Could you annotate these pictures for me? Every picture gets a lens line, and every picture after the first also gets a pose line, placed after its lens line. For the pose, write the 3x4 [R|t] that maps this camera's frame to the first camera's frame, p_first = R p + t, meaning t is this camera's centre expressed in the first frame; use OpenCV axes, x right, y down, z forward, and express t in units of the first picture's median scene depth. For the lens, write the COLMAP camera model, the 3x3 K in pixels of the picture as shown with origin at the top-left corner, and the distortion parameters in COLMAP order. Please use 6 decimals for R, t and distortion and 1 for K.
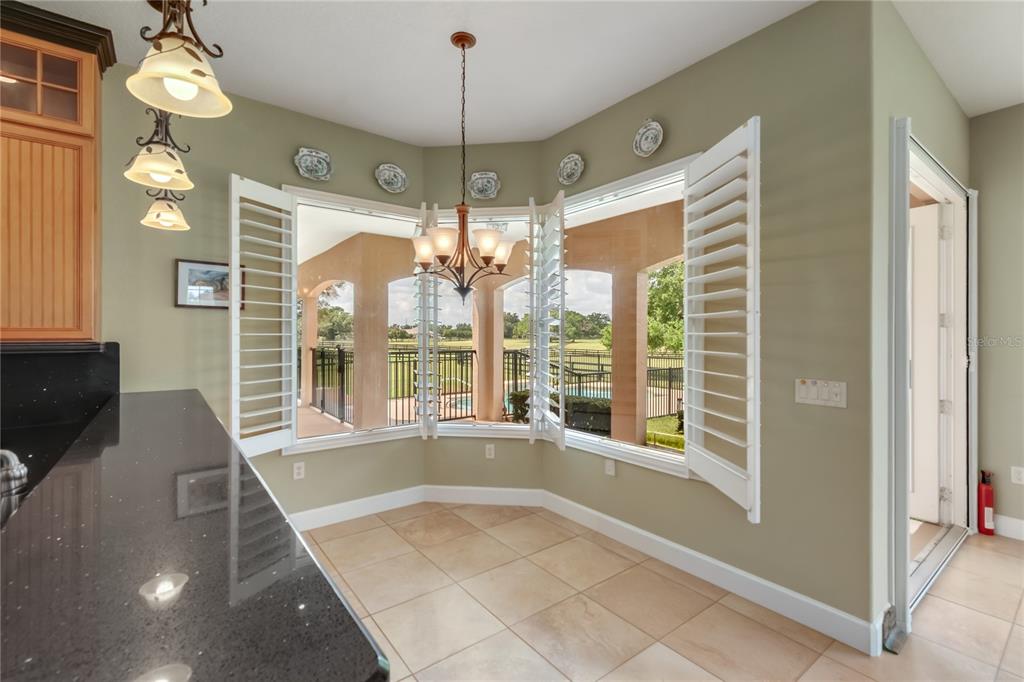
lens RADIAL K [[458.3, 0, 512.8], [0, 458.3, 337.3], [0, 0, 1]] dist [-0.004118, 0.000459]
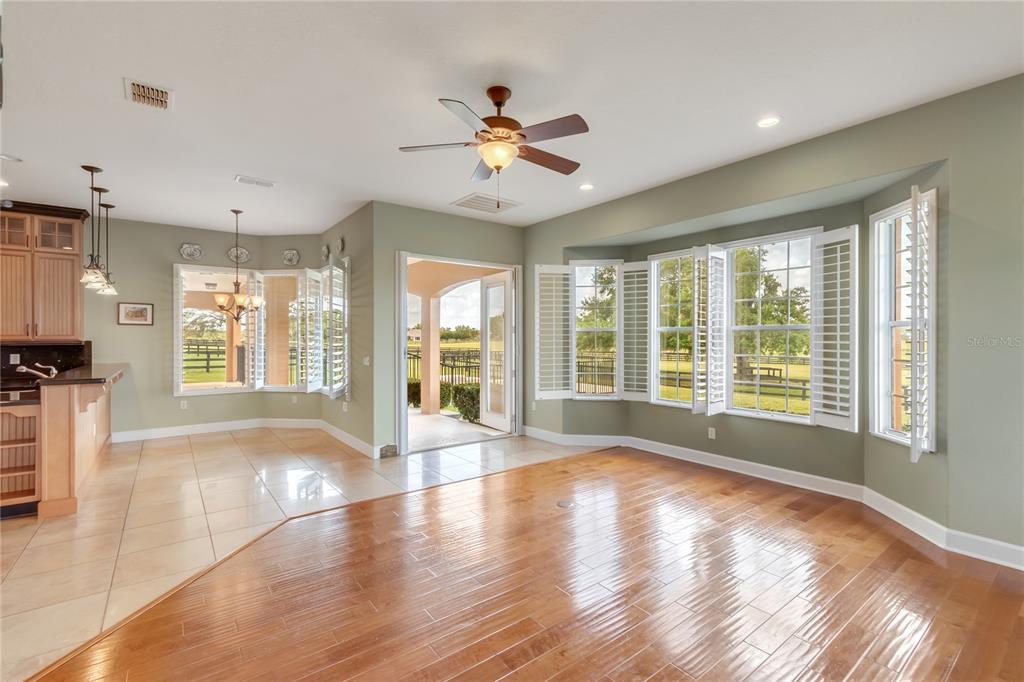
lens RADIAL K [[458.3, 0, 515.6], [0, 458.3, 337.3], [0, 0, 1]] dist [-0.004118, 0.000459]
pose [[0.999997, -0.002134, -0.001263, 1.216650], [0.002129, 0.999990, -0.003813, 0.007400], [0.001271, 0.003810, 0.999992, -1.232812]]
